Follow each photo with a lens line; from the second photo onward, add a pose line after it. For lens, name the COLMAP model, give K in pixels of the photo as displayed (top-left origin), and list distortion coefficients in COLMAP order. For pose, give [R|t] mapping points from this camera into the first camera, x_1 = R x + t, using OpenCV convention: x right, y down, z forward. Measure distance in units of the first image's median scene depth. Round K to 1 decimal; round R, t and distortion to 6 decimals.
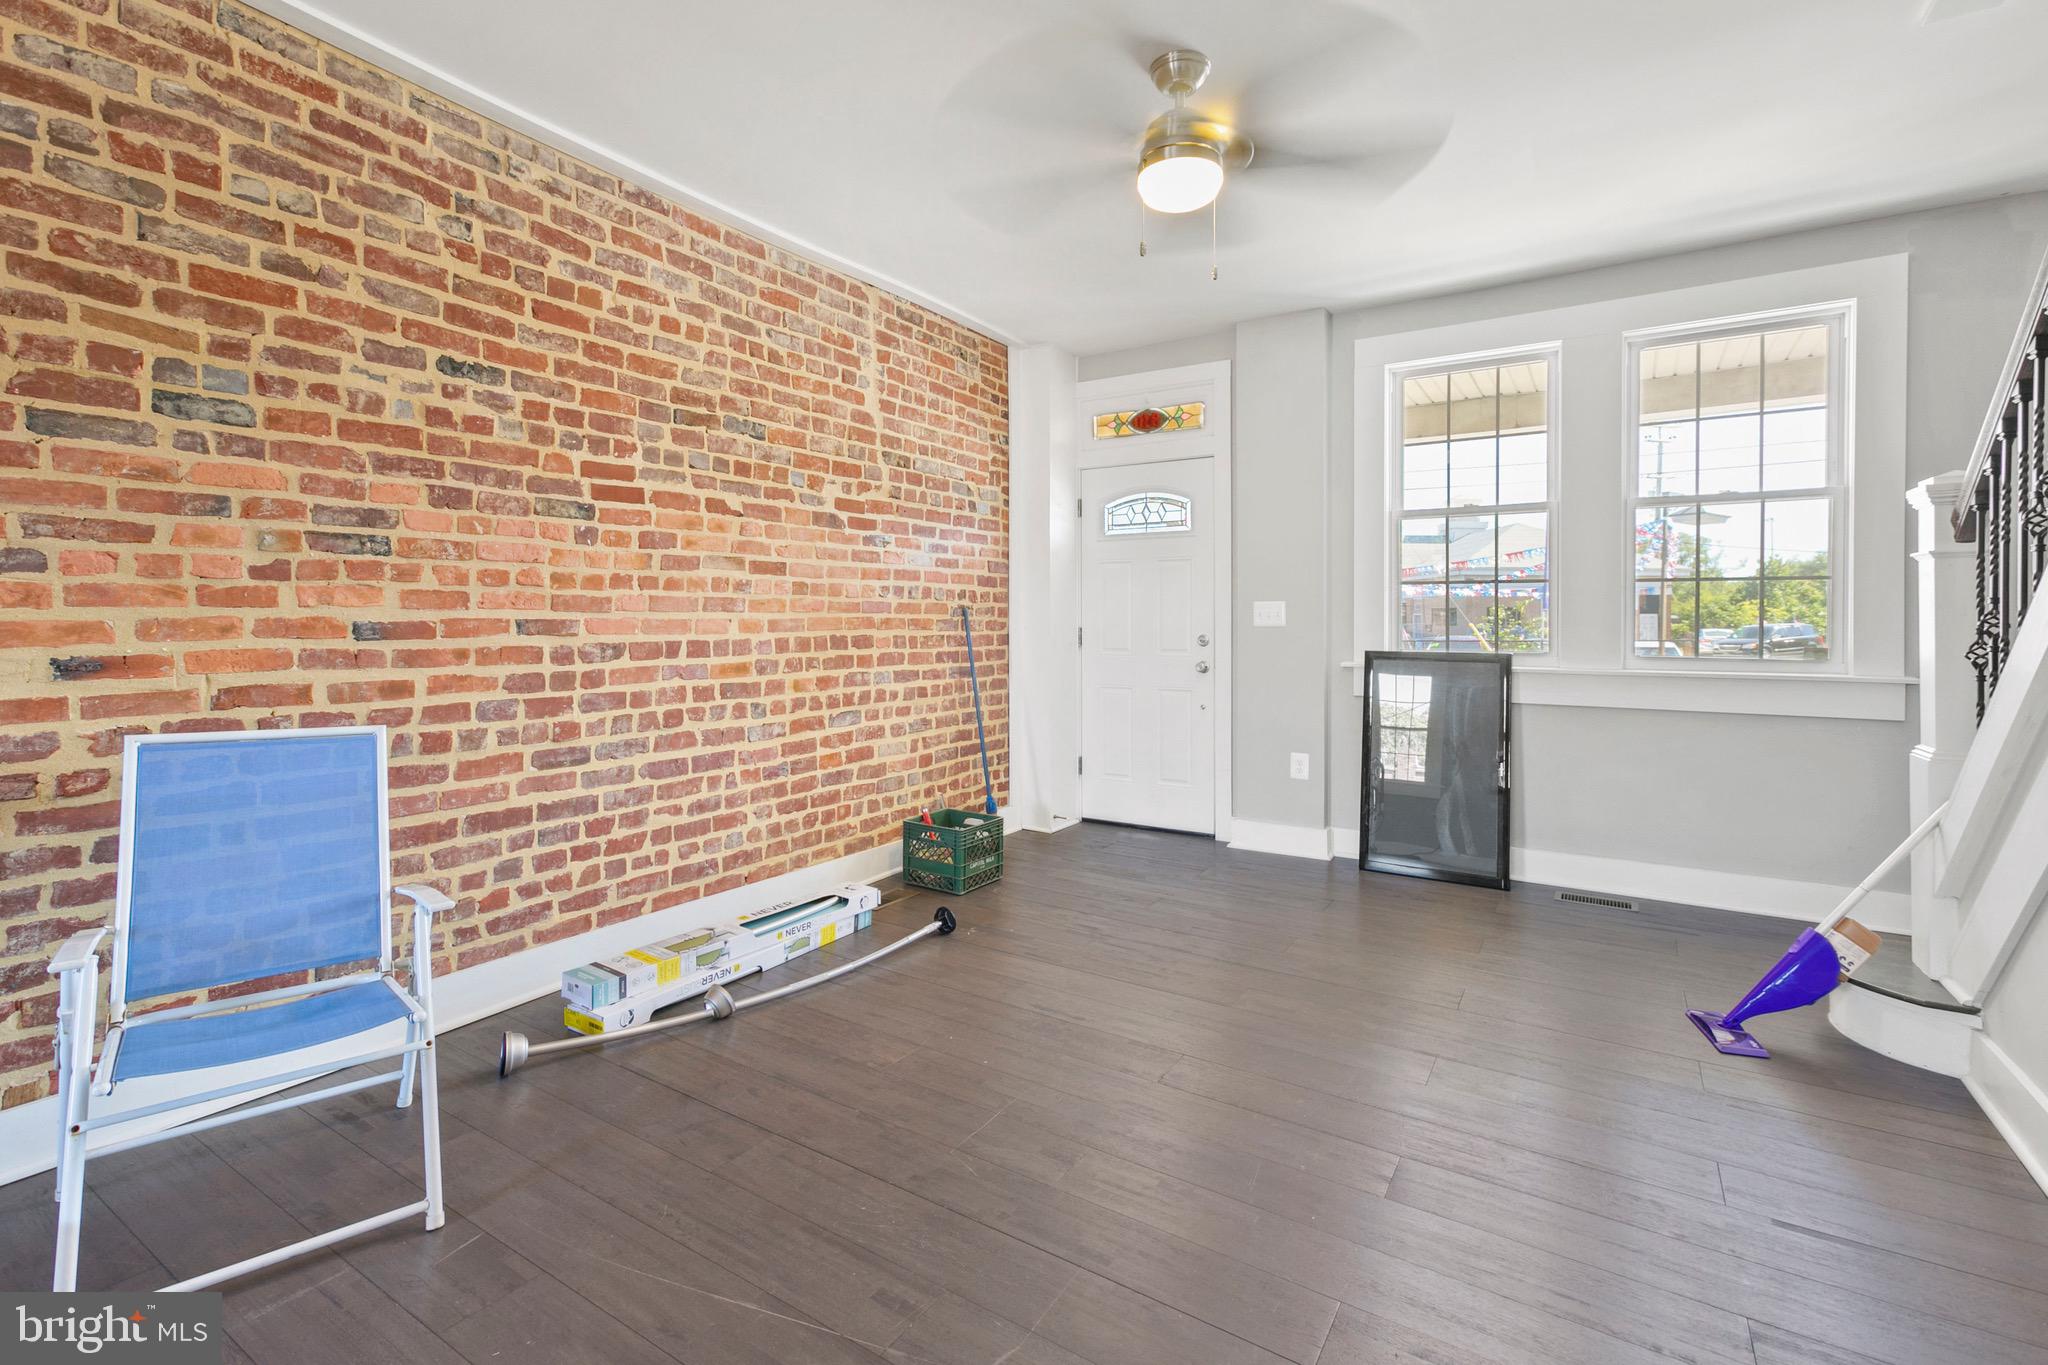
lens RADIAL K [[936.6, 0, 1012.1], [0, 936.6, 635.5], [0, 0, 1]] dist [-0.019669, 0.009891]
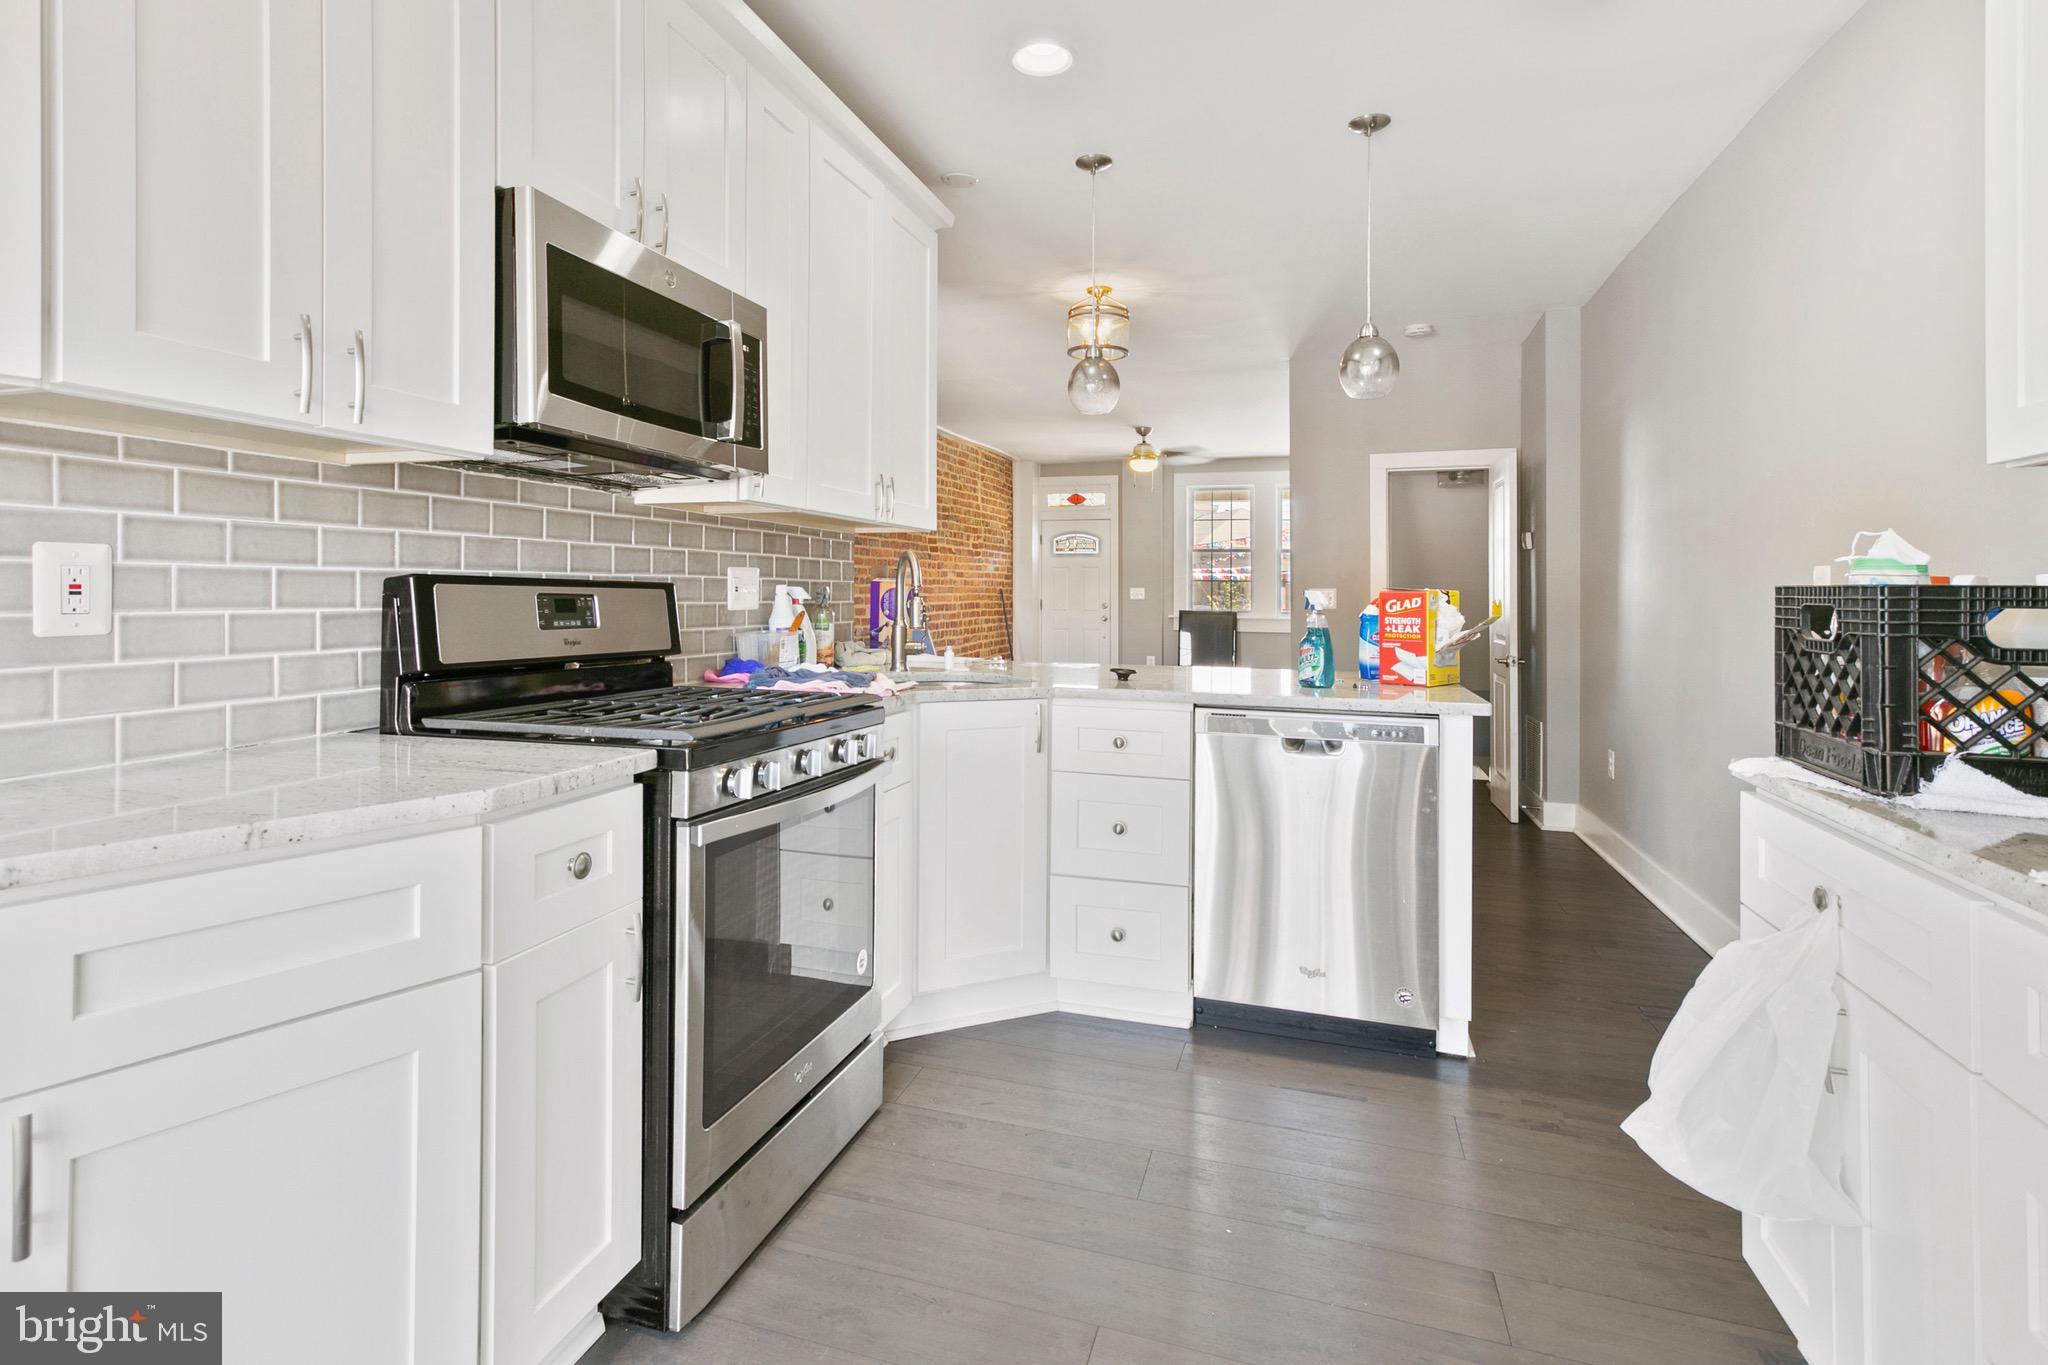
lens RADIAL K [[936.6, 0, 1010.1], [0, 936.6, 593.5], [0, 0, 1]] dist [-0.019669, 0.009891]
pose [[0.969309, 0.007257, 0.245738, -0.545982], [-0.003494, 0.999870, -0.015747, 0.011774], [-0.245820, 0.014405, 0.969208, -1.045113]]
